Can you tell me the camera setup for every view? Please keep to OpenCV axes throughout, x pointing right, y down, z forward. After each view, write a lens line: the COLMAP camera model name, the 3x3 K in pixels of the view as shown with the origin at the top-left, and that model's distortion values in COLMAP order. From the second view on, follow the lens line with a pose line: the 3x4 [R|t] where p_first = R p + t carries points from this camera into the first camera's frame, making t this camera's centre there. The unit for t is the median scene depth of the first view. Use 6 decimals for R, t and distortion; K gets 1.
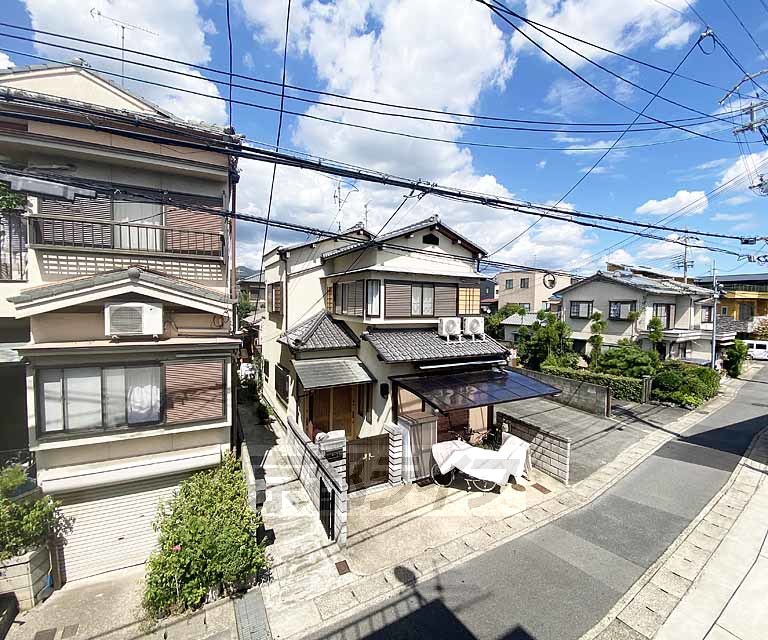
lens RADIAL K [[344.5, 0, 382.2], [0, 344.5, 313.0], [0, 0, 1]] dist [0.000984, -0.015139]
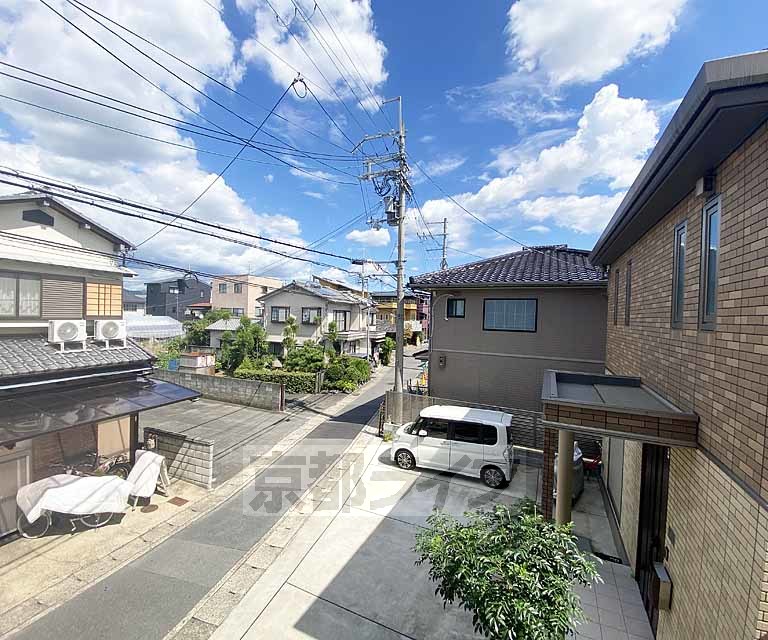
lens RADIAL K [[344.5, 0, 382.2], [0, 344.5, 313.0], [0, 0, 1]] dist [0.000984, -0.015139]
pose [[0.748910, 0.012647, 0.662551, 0.386008], [0.000484, 0.999807, -0.019632, 0.024339], [-0.662672, 0.015023, 0.748759, -0.114725]]
